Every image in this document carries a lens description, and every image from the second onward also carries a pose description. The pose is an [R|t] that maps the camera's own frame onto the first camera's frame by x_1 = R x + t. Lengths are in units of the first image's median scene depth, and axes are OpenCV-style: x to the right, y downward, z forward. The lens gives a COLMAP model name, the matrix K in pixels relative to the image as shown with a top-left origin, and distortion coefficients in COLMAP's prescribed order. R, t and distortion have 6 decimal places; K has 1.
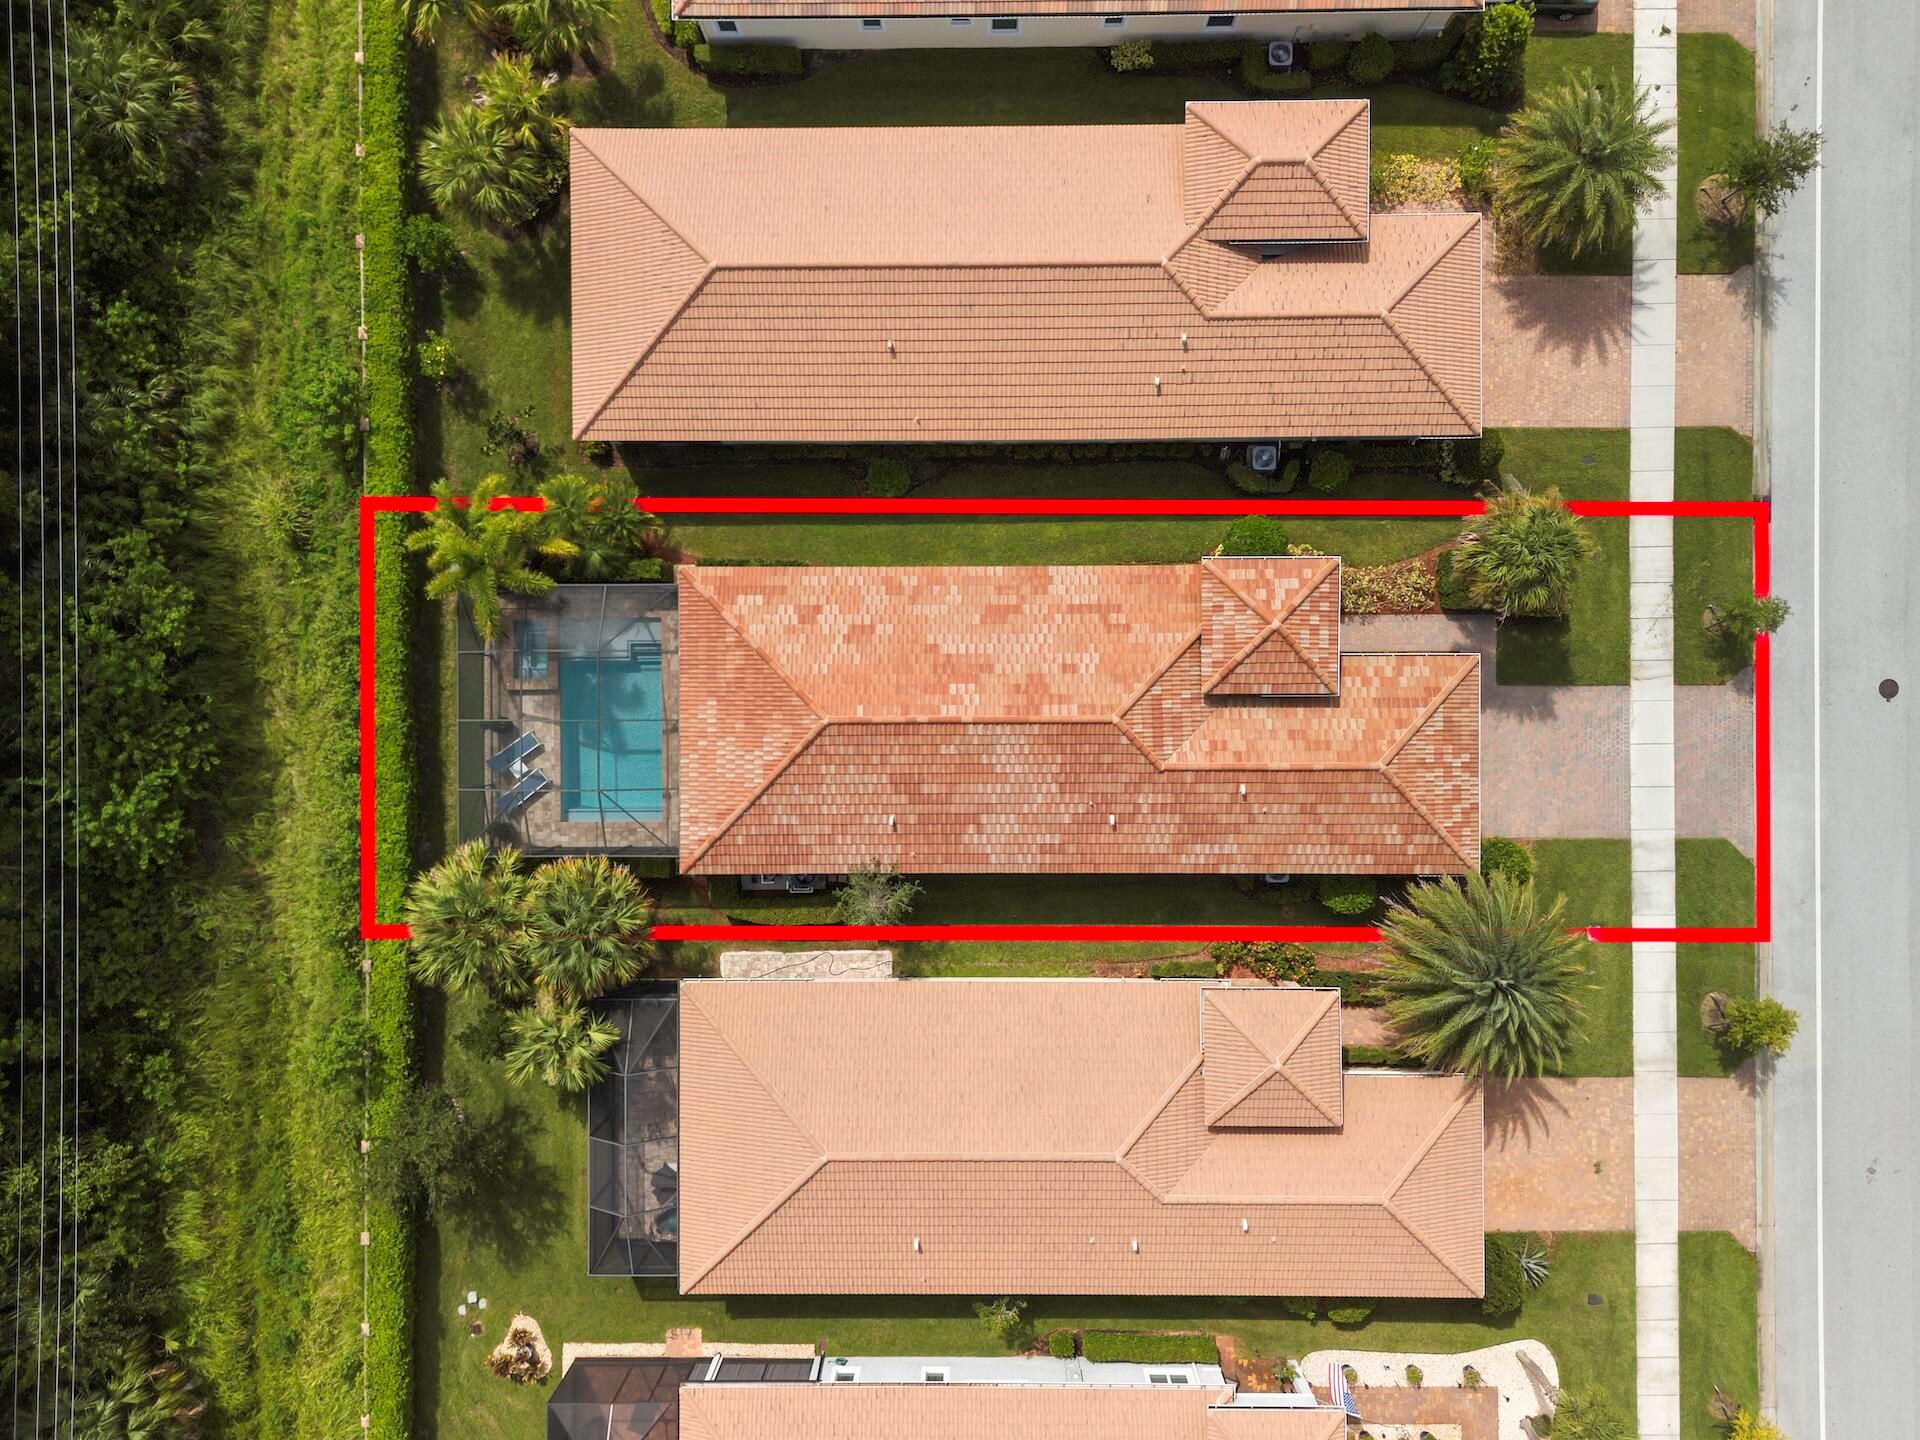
lens RADIAL K [[1421.3, 0, 960.0], [0, 1421.3, 720.0], [0, 0, 1]] dist [0.031852, -0.001852]
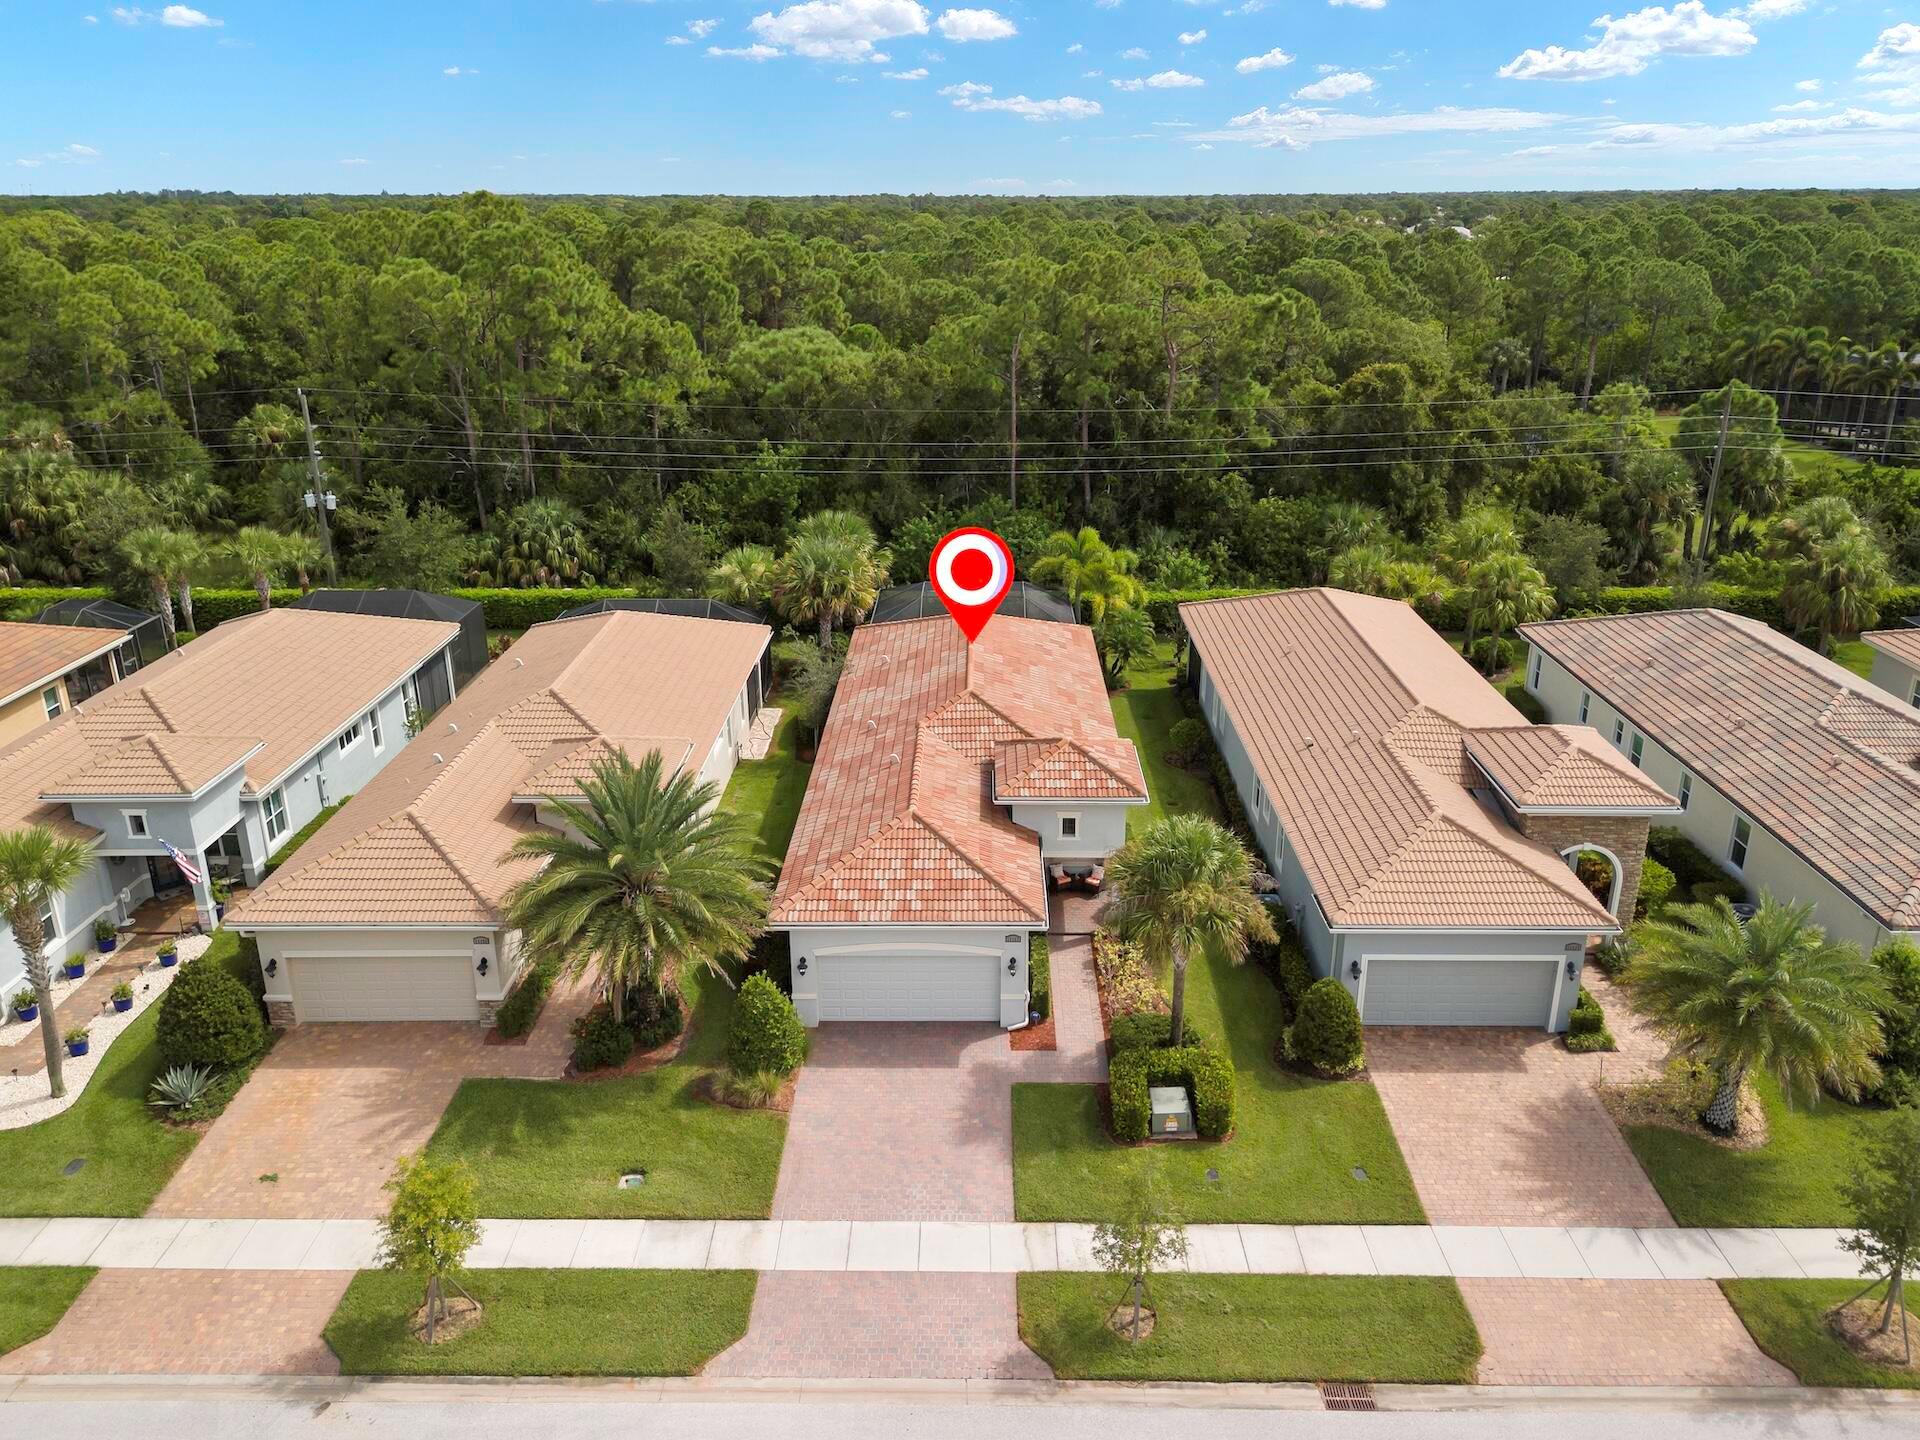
lens RADIAL K [[1433.9, 0, 959.2], [0, 1433.9, 694.2], [0, 0, 1]] dist [0.049806, -0.004268]
pose [[-0.015695, 0.340326, -0.940177, 0.984664], [-0.999877, -0.005320, 0.014766, -0.008255], [0.000024, 0.940293, 0.340367, 0.570020]]
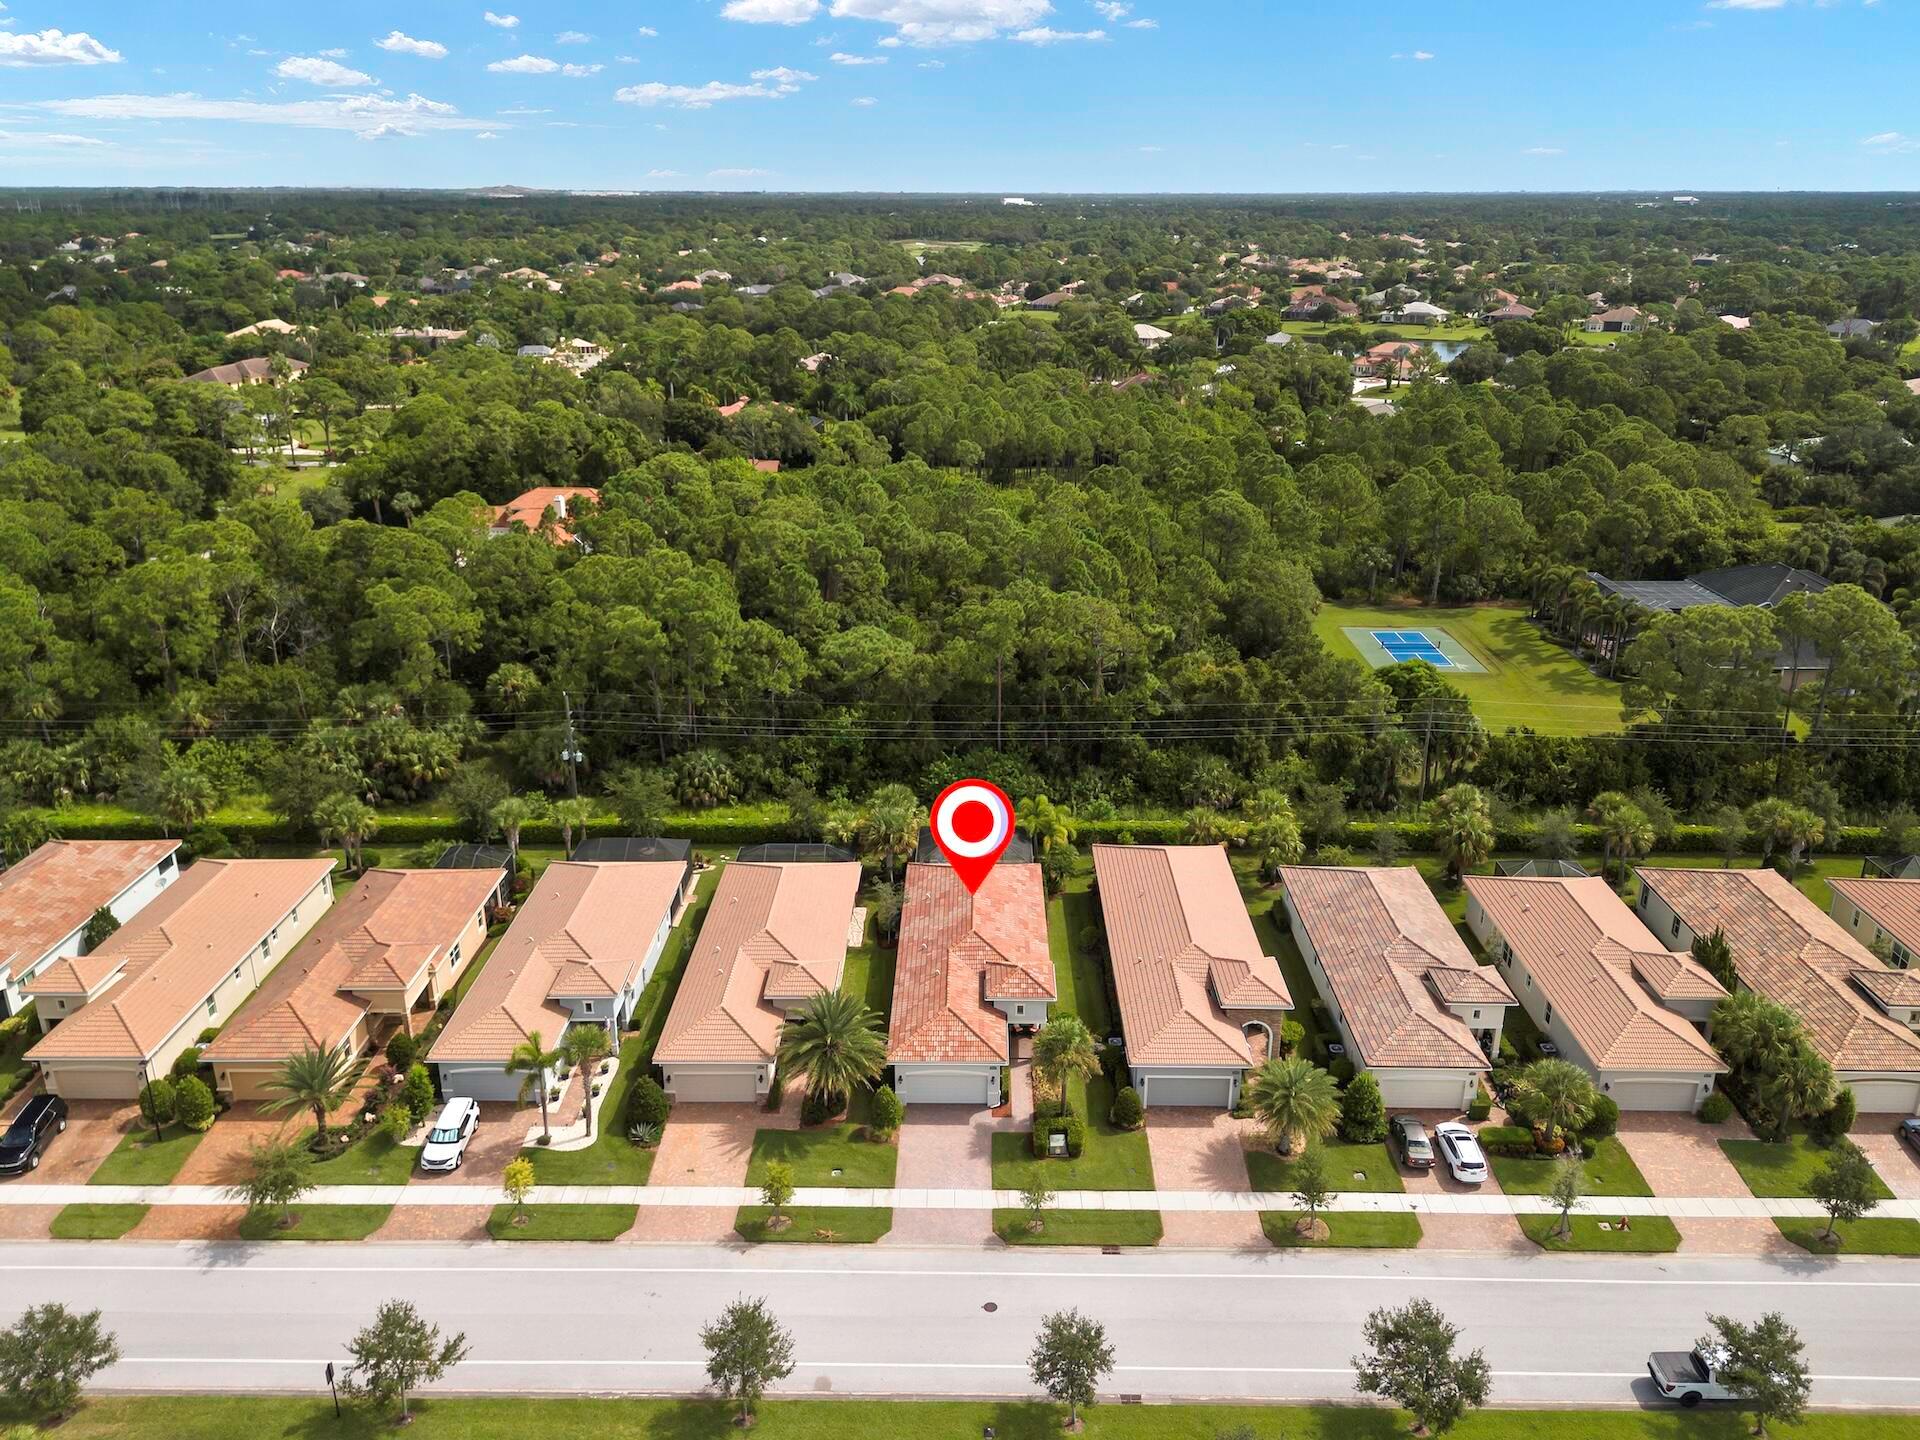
lens RADIAL K [[1436.1, 0, 960.0], [0, 1436.1, 720.0], [0, 0, 1]] dist [0.088687, -0.002624]
pose [[-0.013411, 0.356975, -0.934018, 1.775216], [-0.999895, -0.009909, 0.010570, -0.000634], [-0.005482, 0.934061, 0.357071, -0.050462]]
